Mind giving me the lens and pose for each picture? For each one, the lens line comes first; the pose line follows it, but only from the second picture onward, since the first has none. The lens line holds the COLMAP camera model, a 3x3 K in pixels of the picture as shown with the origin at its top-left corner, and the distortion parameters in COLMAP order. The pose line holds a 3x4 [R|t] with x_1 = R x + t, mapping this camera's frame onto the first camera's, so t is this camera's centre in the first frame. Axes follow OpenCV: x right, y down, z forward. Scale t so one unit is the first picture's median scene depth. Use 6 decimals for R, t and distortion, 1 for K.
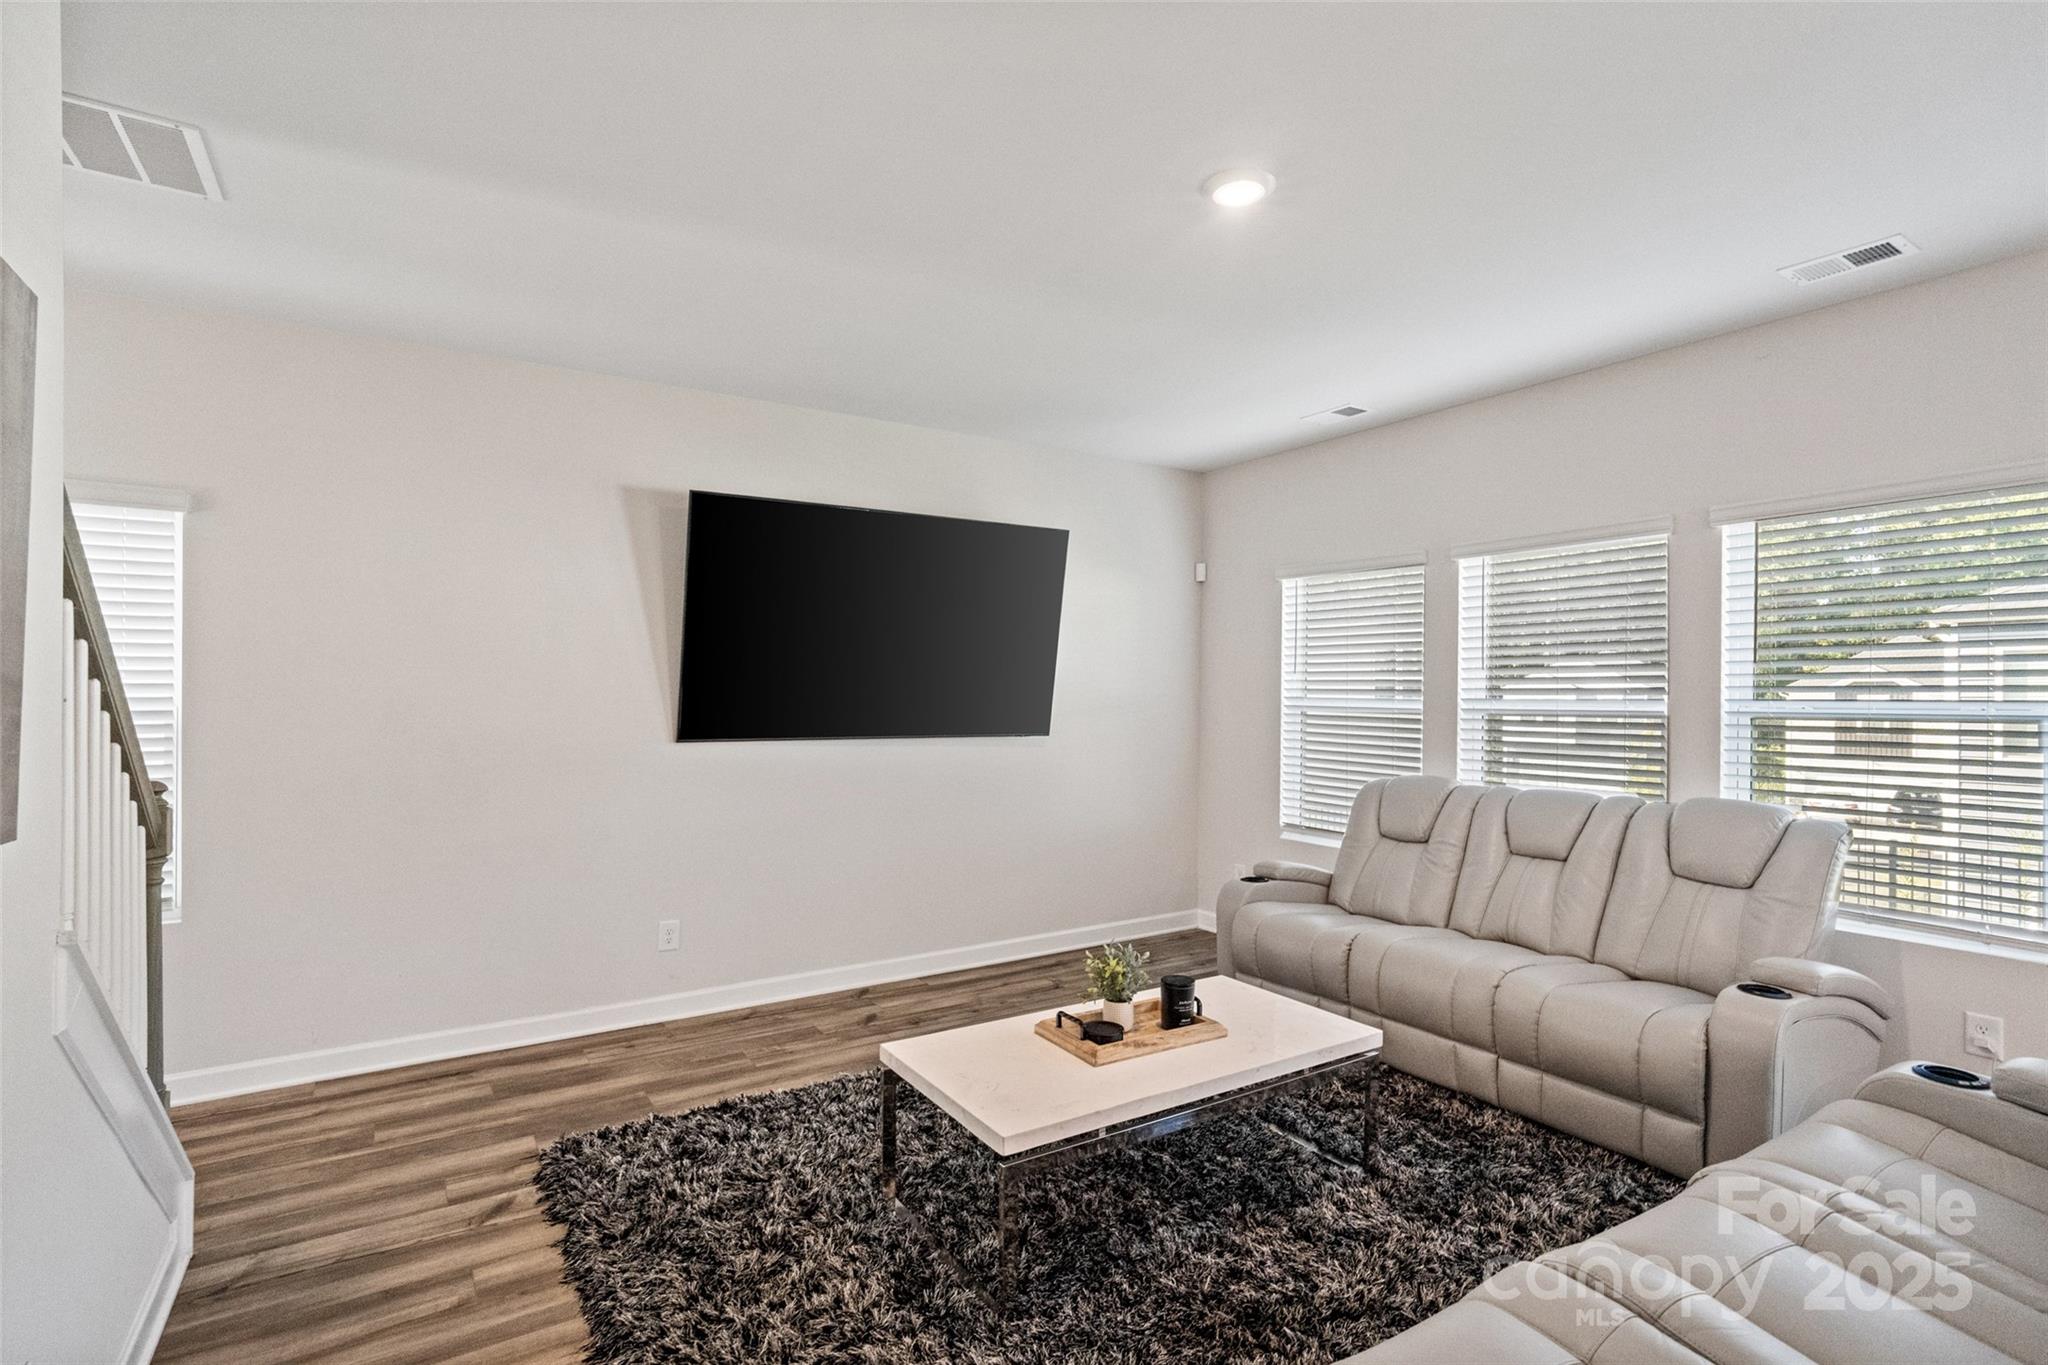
lens RADIAL K [[984.6, 0, 1020.4], [0, 984.6, 675.6], [0, 0, 1]] dist [-0.001706, 0.001057]
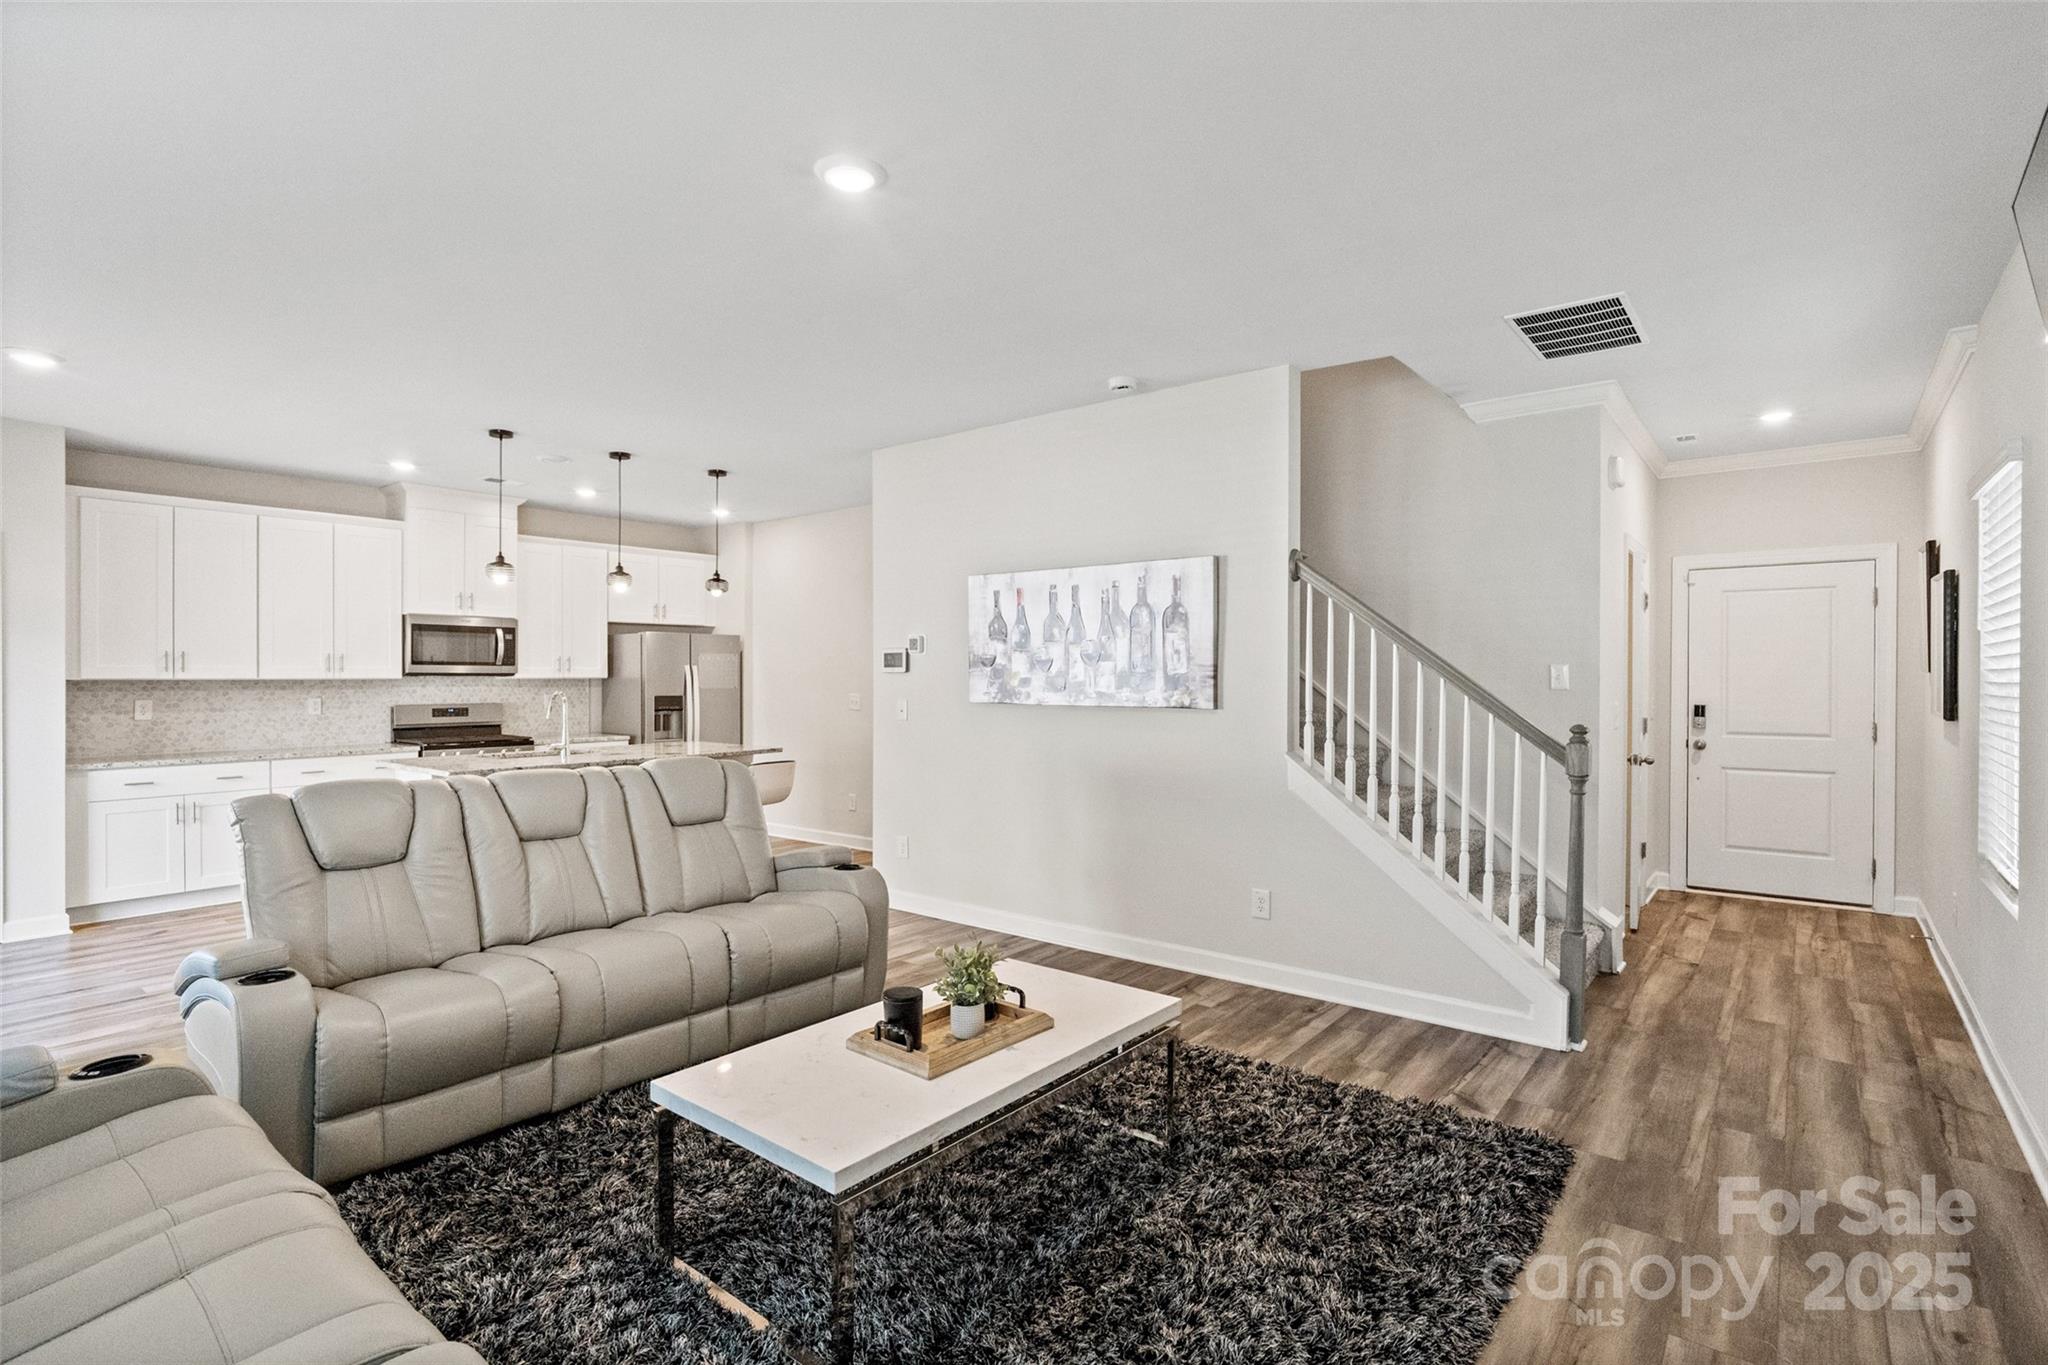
lens RADIAL K [[984.6, 0, 1020.4], [0, 984.6, 675.6], [0, 0, 1]] dist [-0.001706, 0.001057]
pose [[-0.950428, -0.000329, -0.310943, 0.222173], [0.005672, 0.999815, -0.018395, 0.030443], [0.310892, -0.019247, -0.950250, 1.247574]]
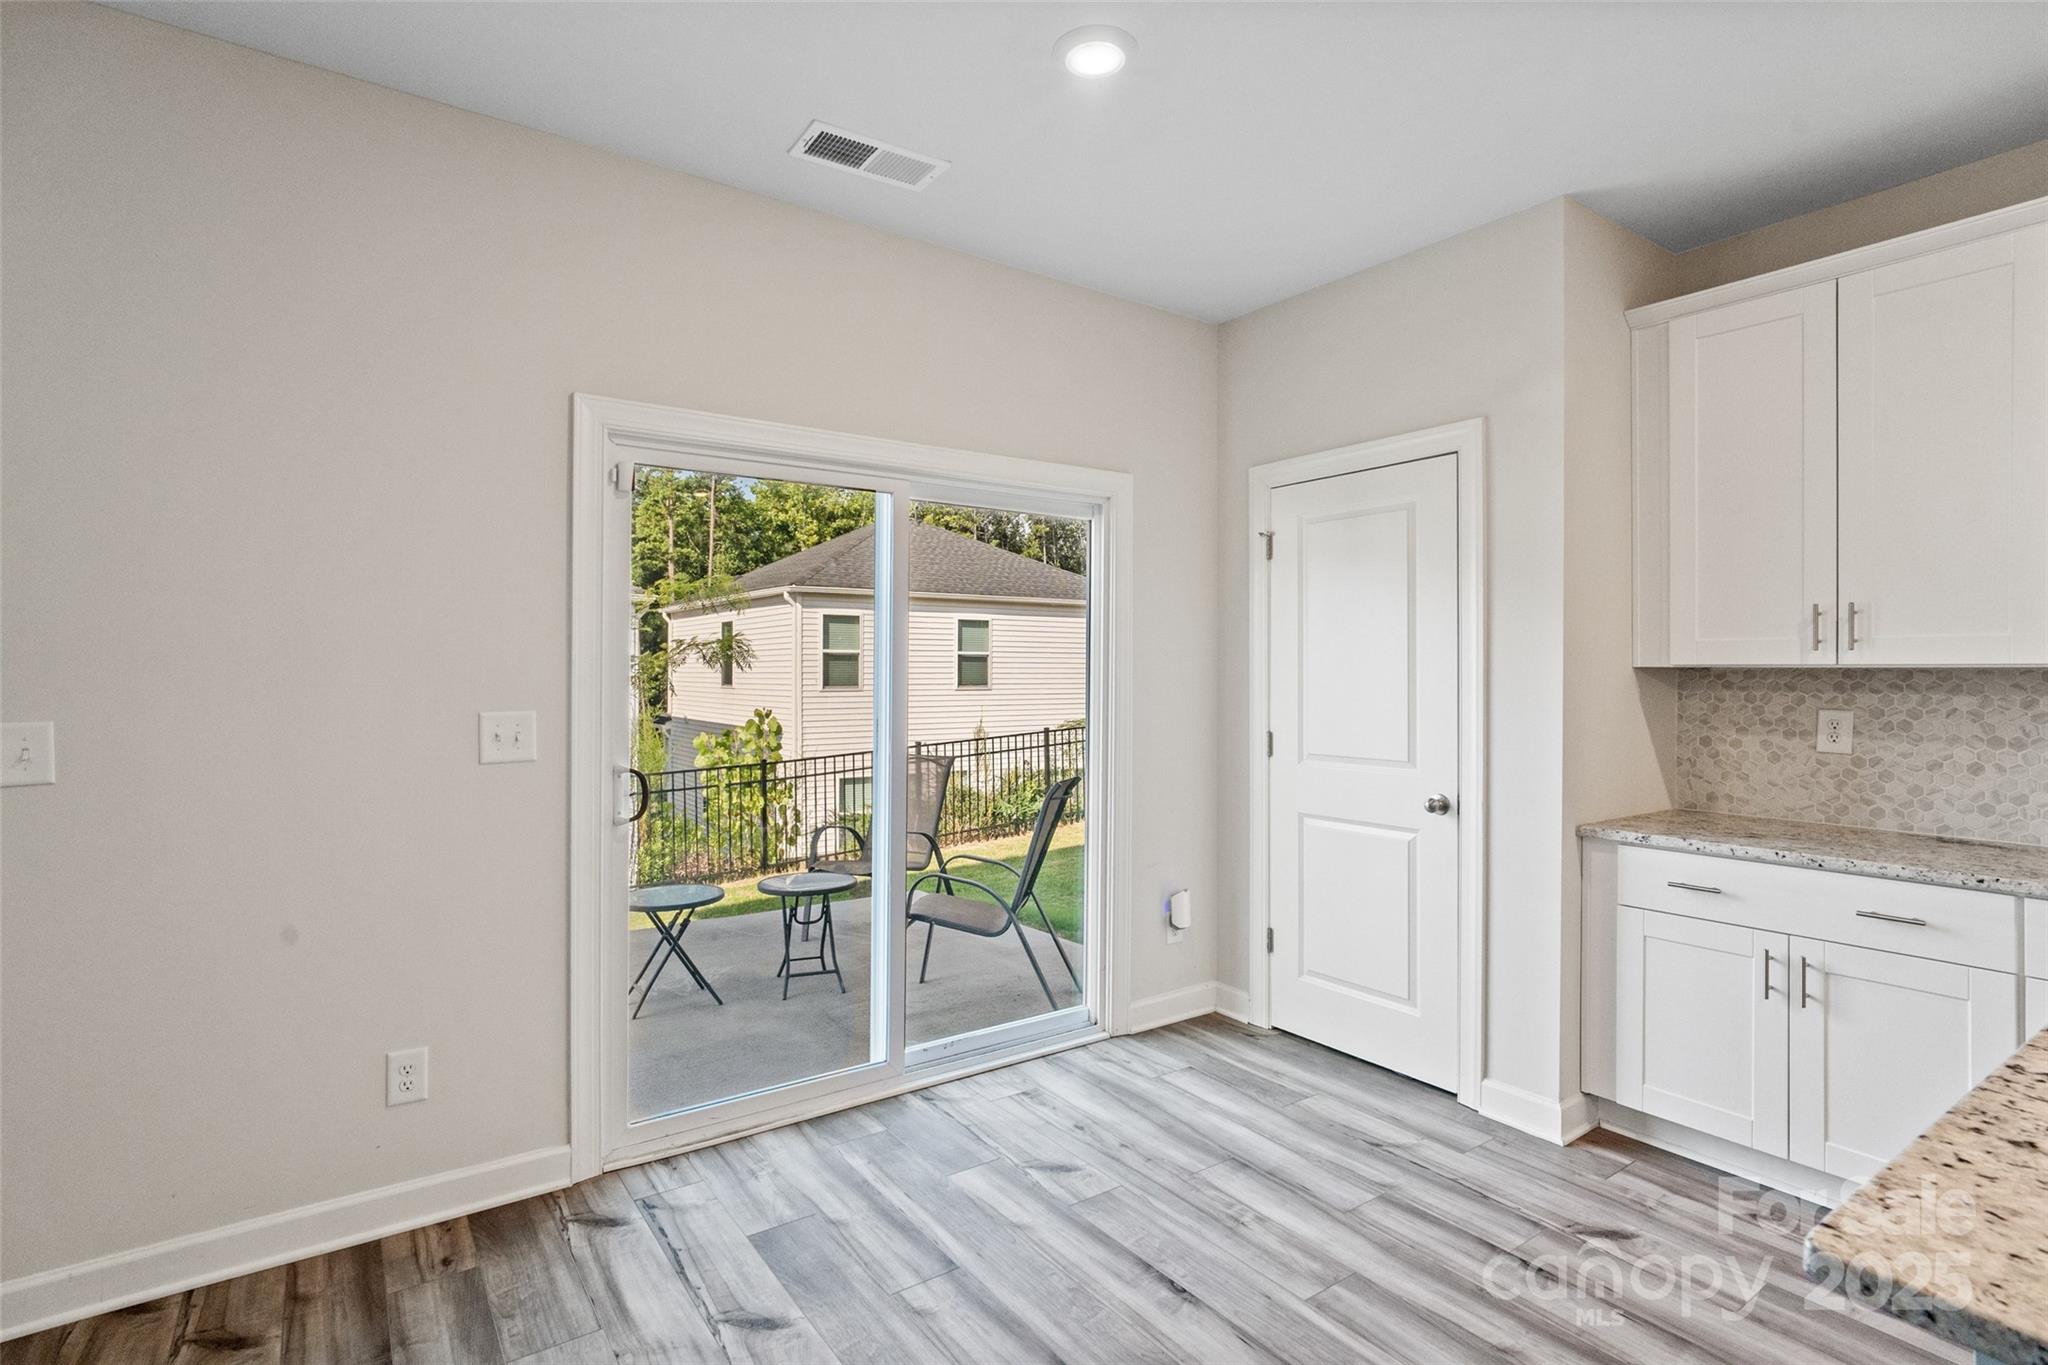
lens RADIAL K [[998.8, 0, 1018.1], [0, 998.8, 673.7], [0, 0, 1]] dist [-0.001590, 0.001950]
pose [[-0.041615, -0.003704, 0.999127, 0.321254], [-0.022044, 0.999753, 0.002788, 0.017048], [-0.998891, -0.021909, -0.041686, 0.076483]]
